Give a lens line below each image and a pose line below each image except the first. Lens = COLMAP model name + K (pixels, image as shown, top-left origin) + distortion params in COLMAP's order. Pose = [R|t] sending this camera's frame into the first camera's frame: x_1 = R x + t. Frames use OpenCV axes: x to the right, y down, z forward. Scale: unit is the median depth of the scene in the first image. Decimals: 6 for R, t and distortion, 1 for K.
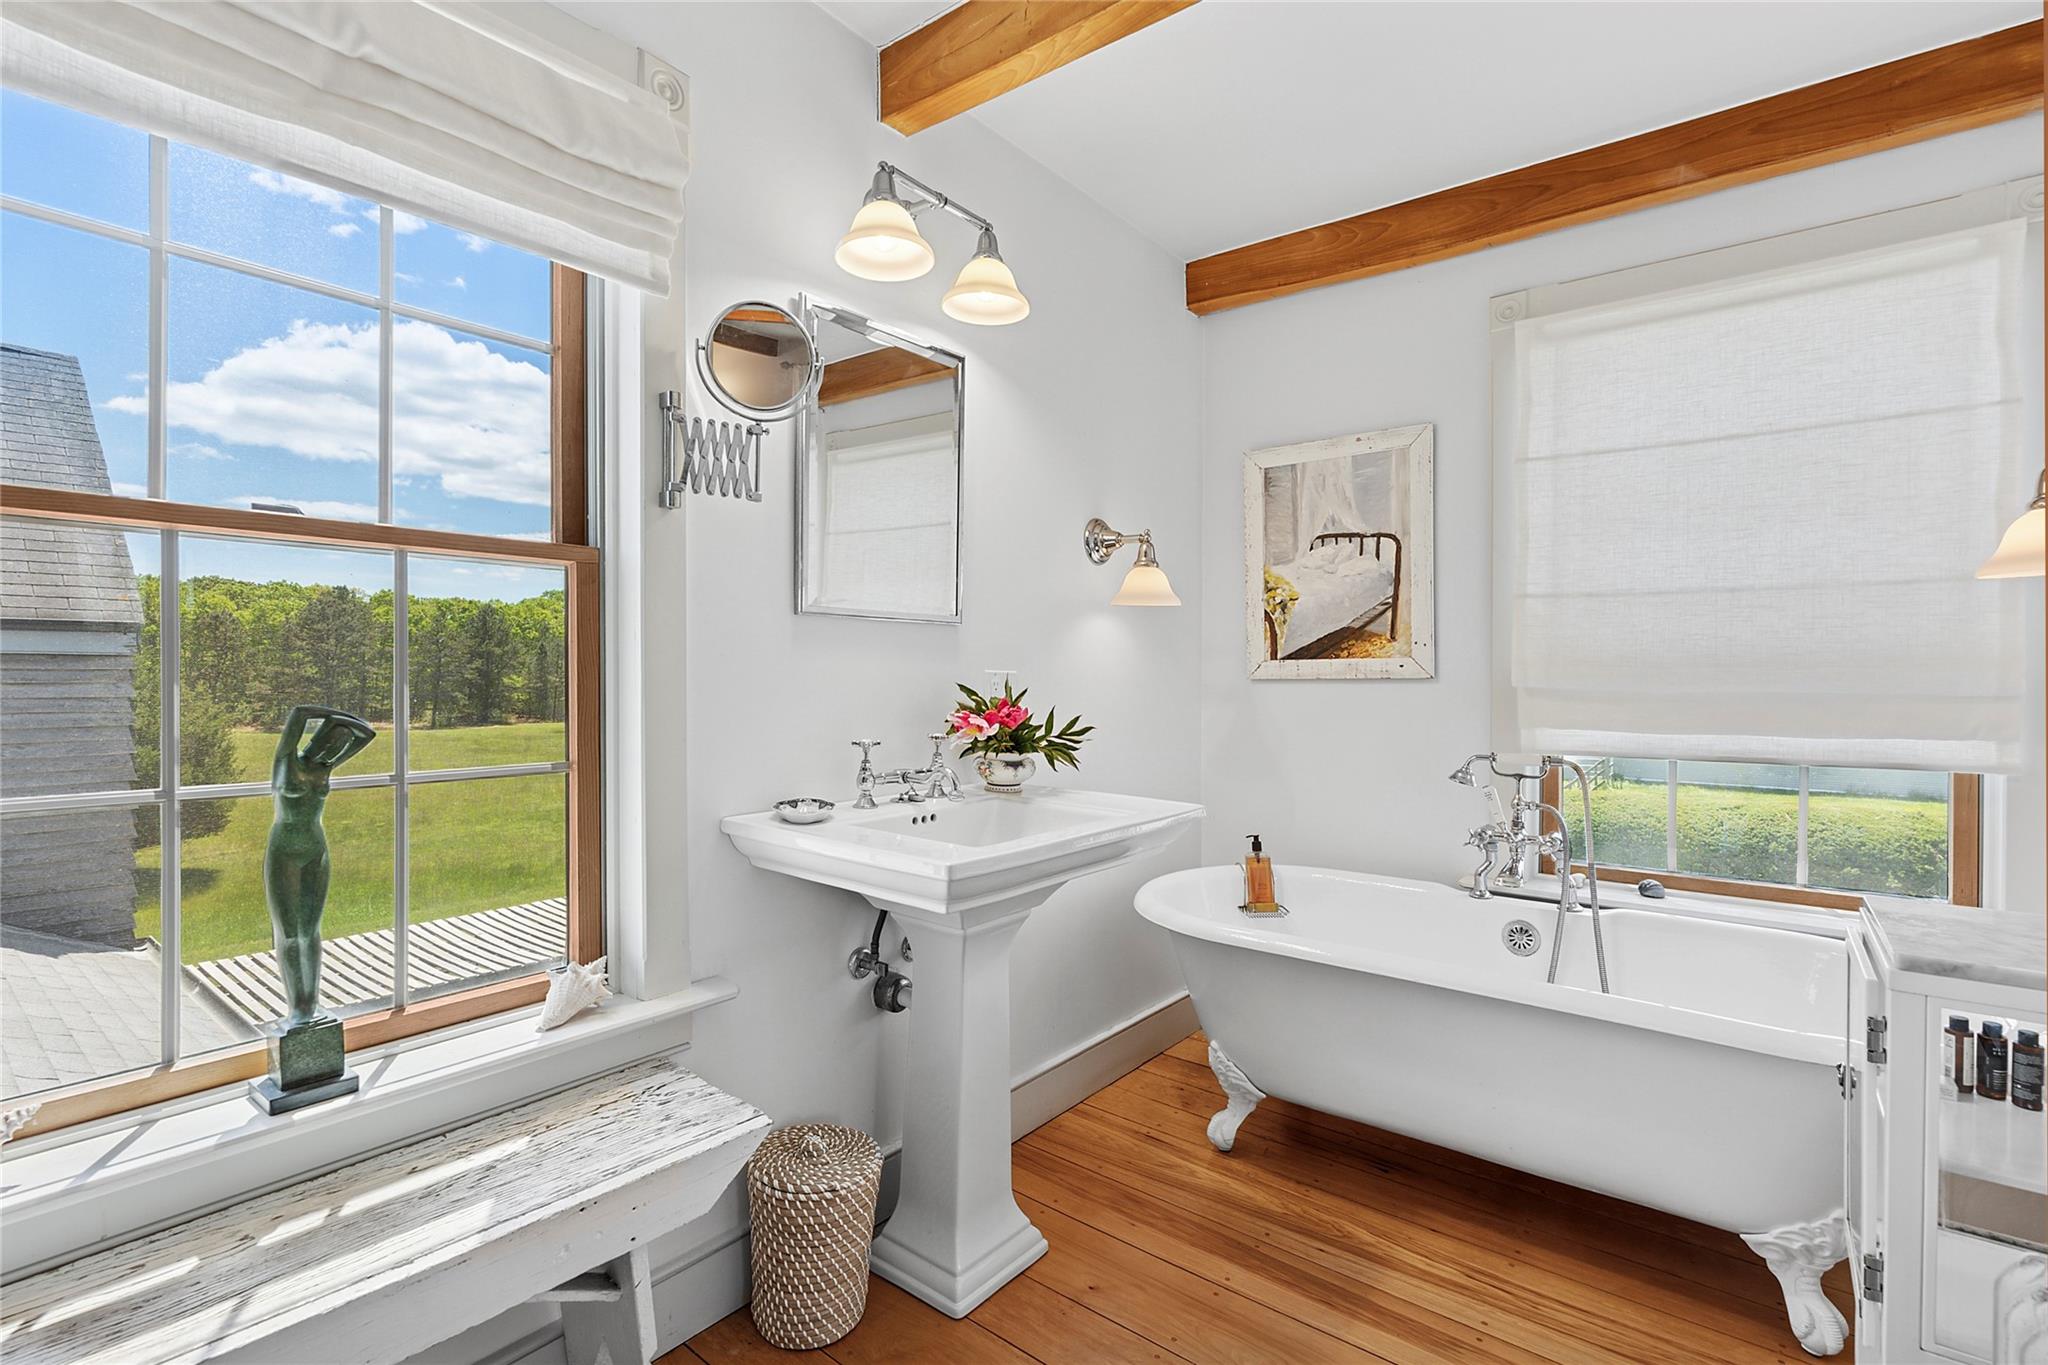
lens RADIAL K [[932.0, 0, 1015.1], [0, 932.0, 687.8], [0, 0, 1]] dist [-0.011266, -0.000116]
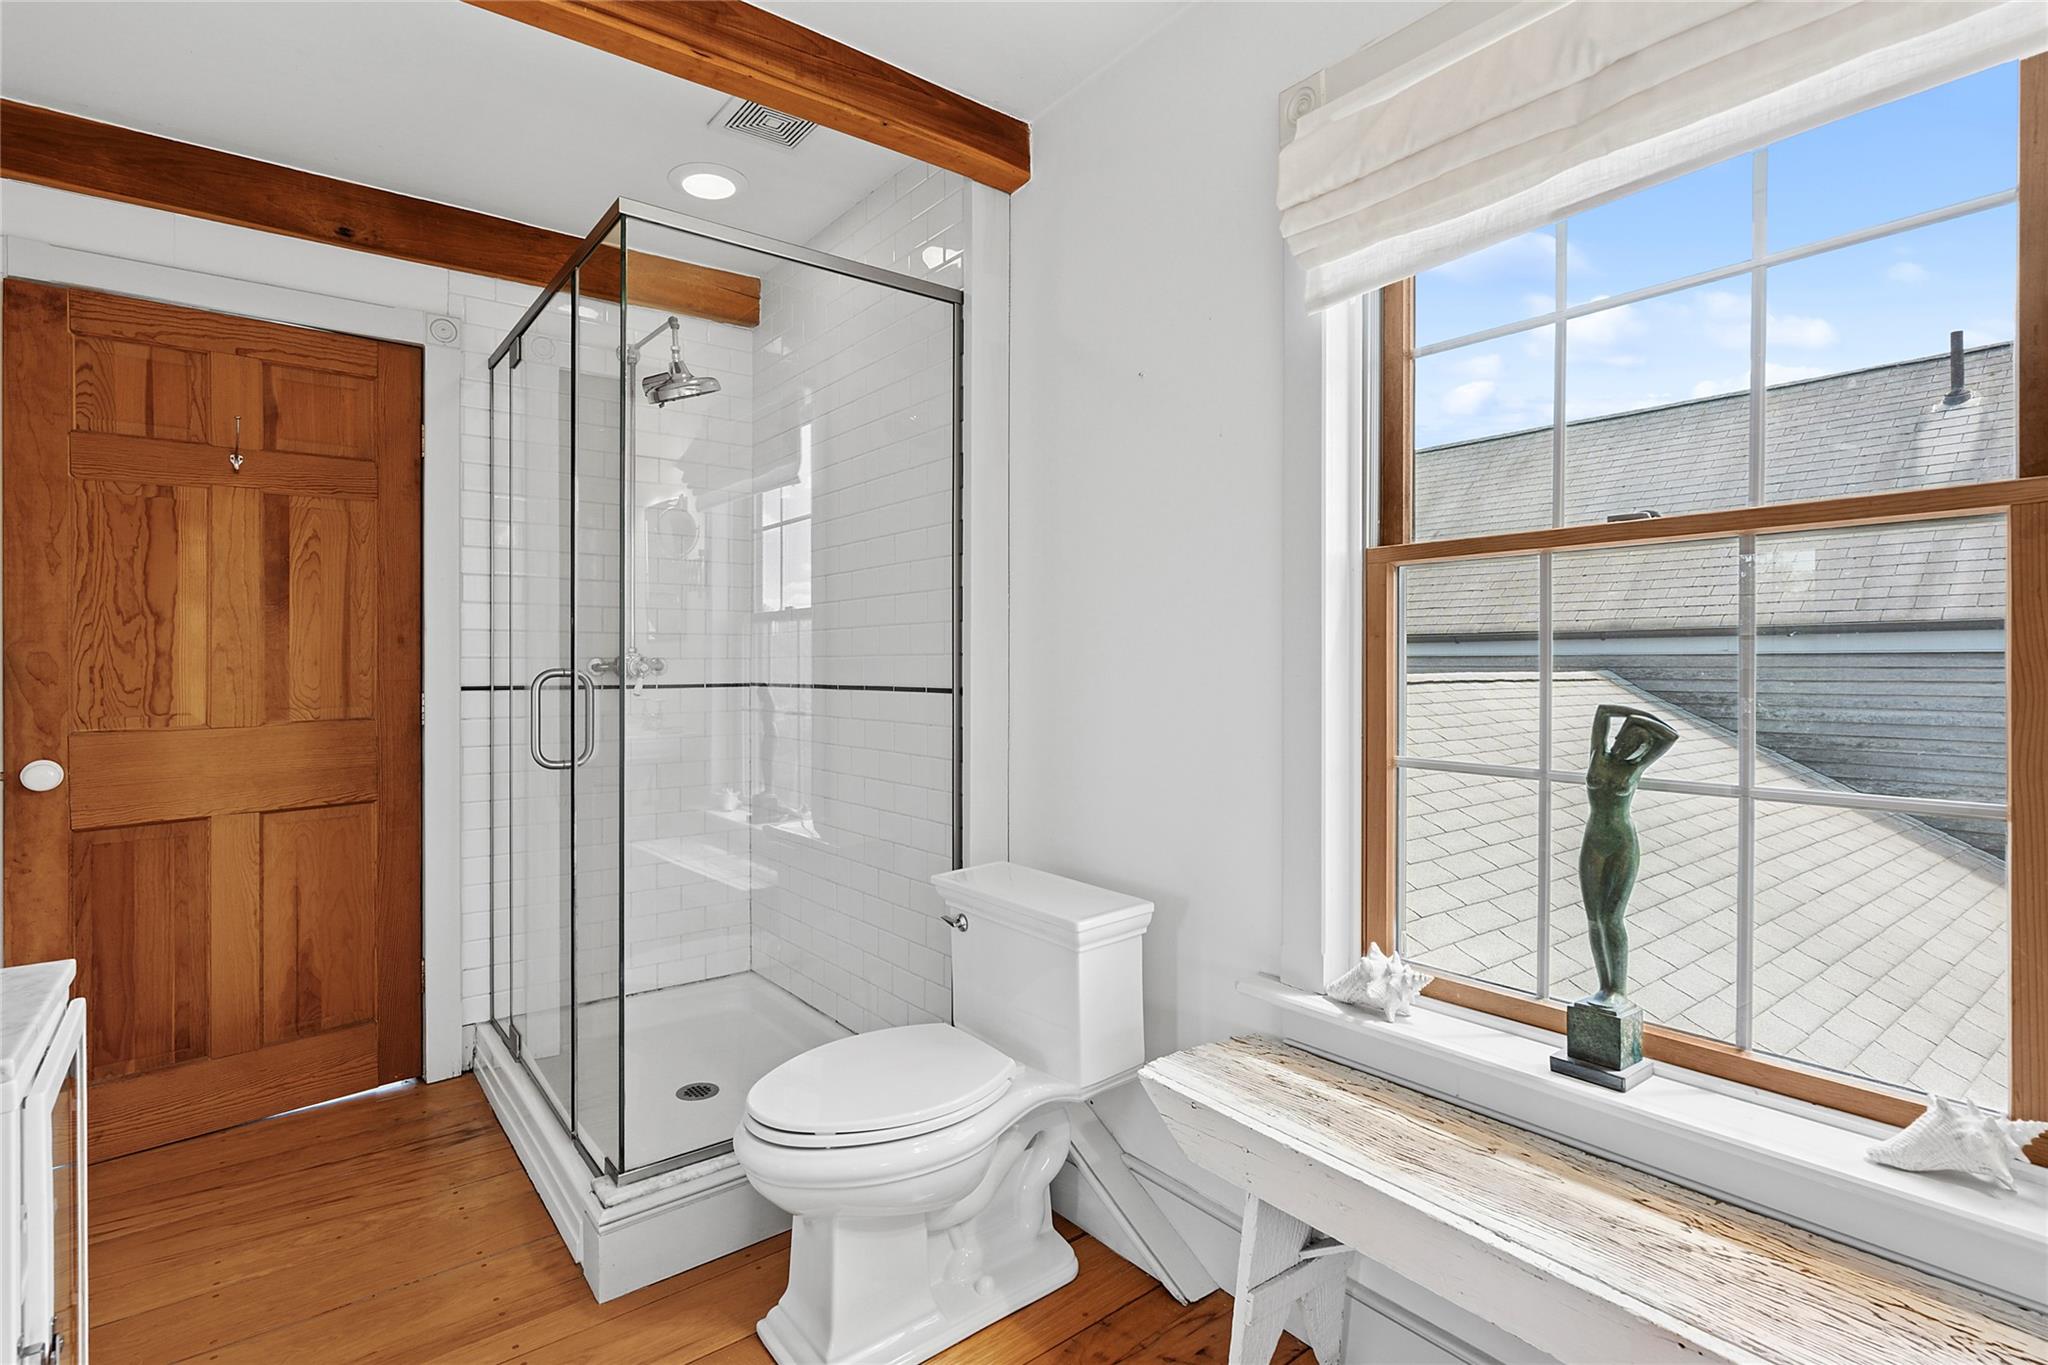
lens RADIAL K [[992.9, 0, 1015.3], [0, 992.9, 665.3], [0, 0, 1]] dist [0.005020, 0.000180]
pose [[-0.225982, 0.000984, -0.974131, 0.482051], [-0.007394, 0.999969, 0.002725, -0.023413], [0.974103, 0.007818, -0.225968, 0.598800]]
